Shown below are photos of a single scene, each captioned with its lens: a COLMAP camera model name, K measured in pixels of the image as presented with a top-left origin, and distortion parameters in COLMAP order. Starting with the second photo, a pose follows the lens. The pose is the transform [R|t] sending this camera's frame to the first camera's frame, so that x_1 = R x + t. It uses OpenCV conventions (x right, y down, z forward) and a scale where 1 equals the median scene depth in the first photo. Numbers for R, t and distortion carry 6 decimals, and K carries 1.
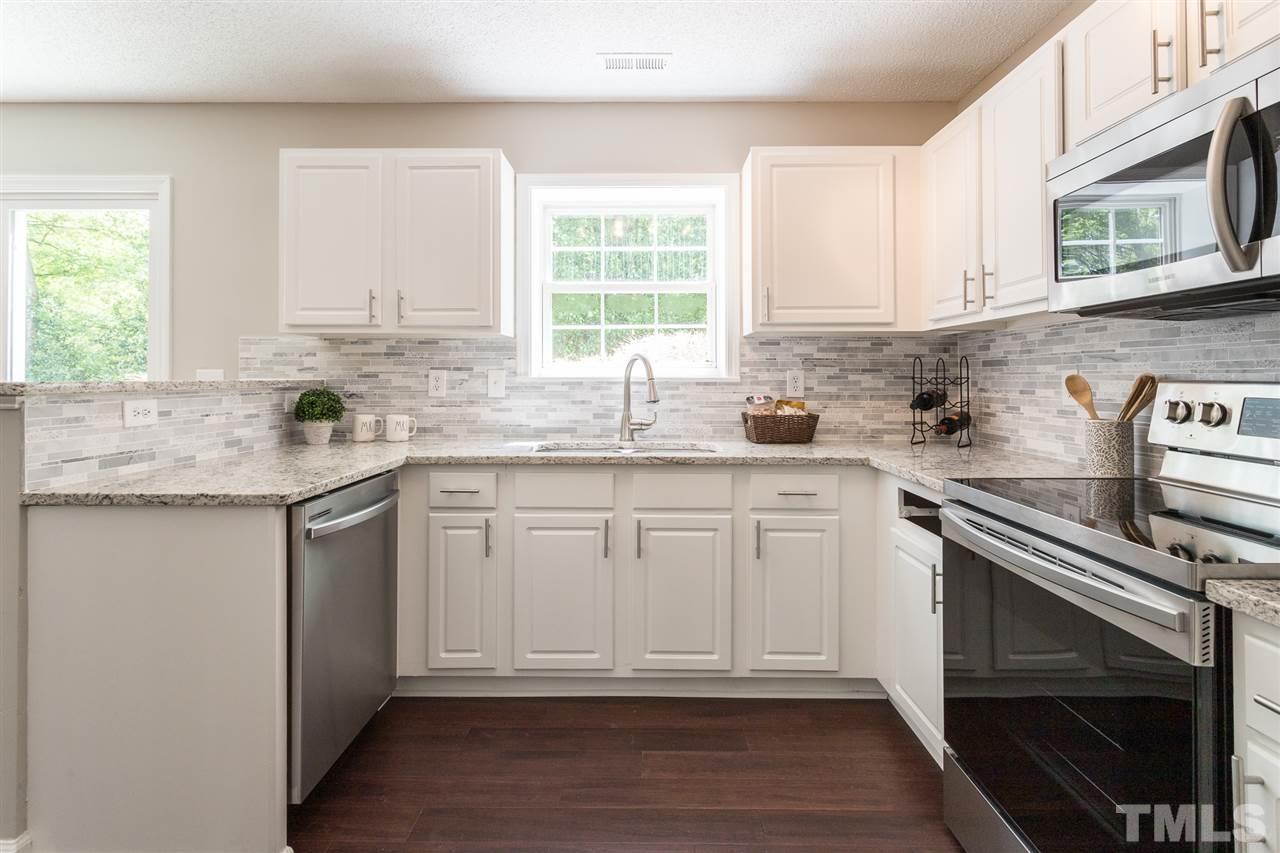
lens RADIAL K [[609.7, 0, 627.7], [0, 609.7, 370.9], [0, 0, 1]] dist [-0.005472, 0.001823]
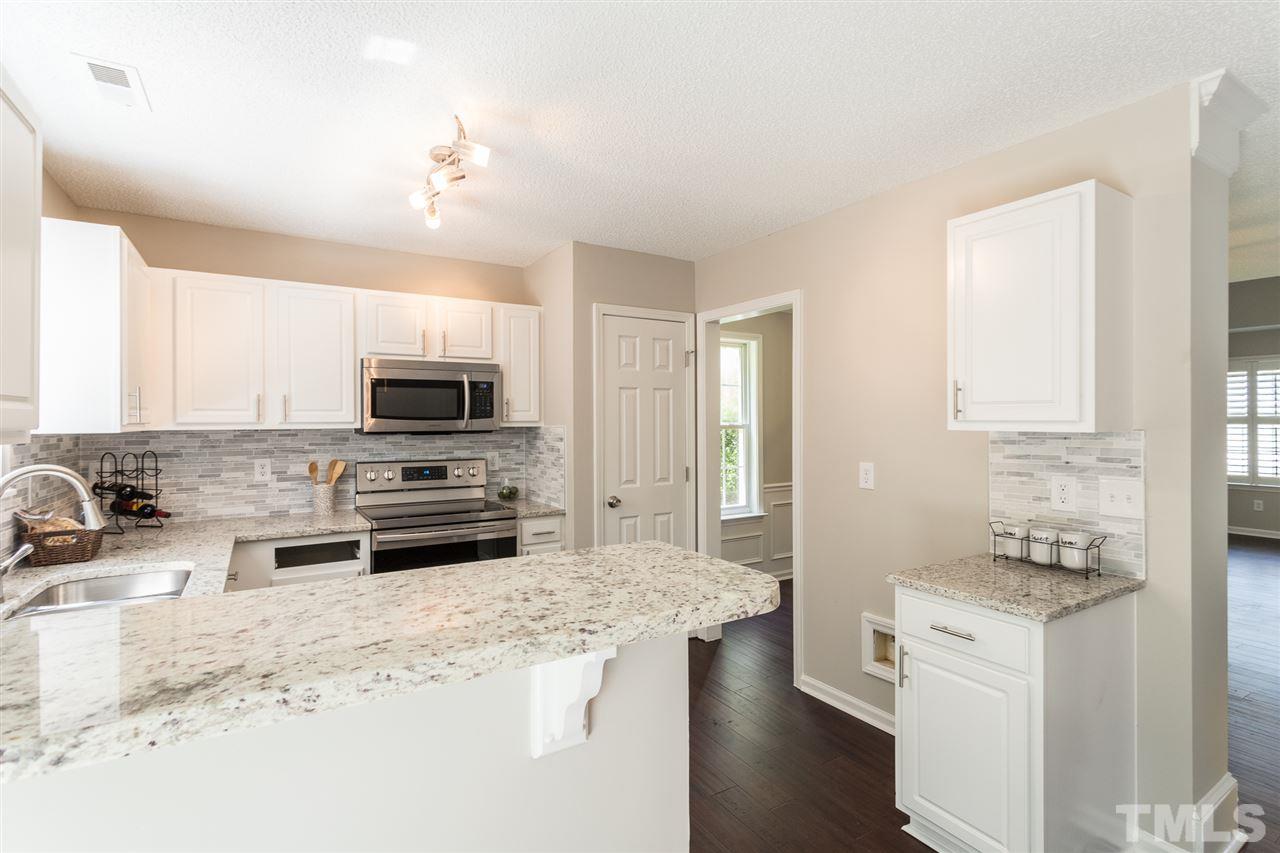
lens RADIAL K [[609.7, 0, 639.5], [0, 609.7, 421.4], [0, 0, 1]] dist [-0.005472, 0.001823]
pose [[-0.543704, 0.003506, 0.839270, -0.906629], [-0.003583, 0.999972, -0.006498, -0.072763], [-0.839270, -0.006541, -0.543676, 0.800416]]
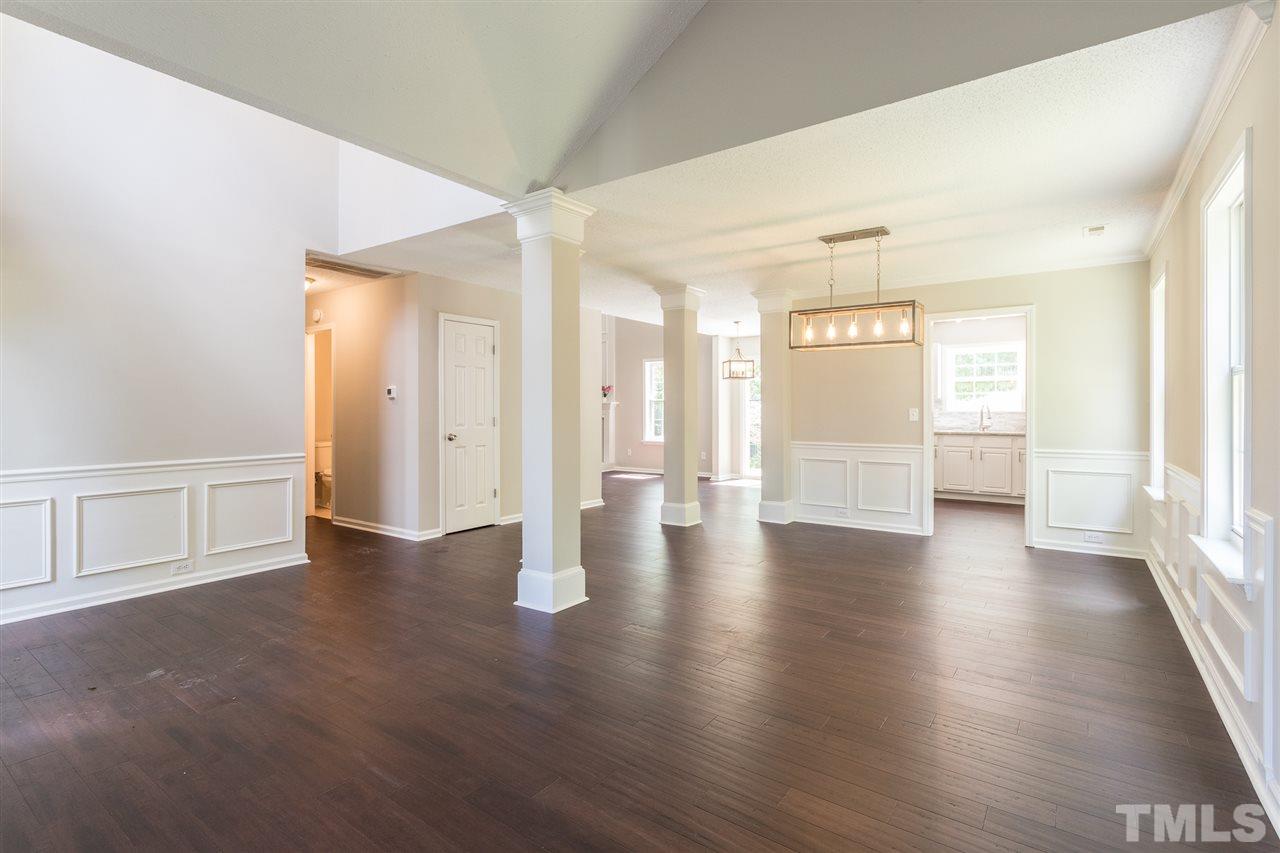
lens RADIAL K [[609.7, 0, 642.9], [0, 609.7, 423.9], [0, 0, 1]] dist [-0.005472, 0.001823]
pose [[0.832657, 0.011429, -0.553671, 0.282874], [0.006861, 0.999497, 0.030950, -0.030032], [0.553747, -0.029570, 0.832160, -2.555508]]
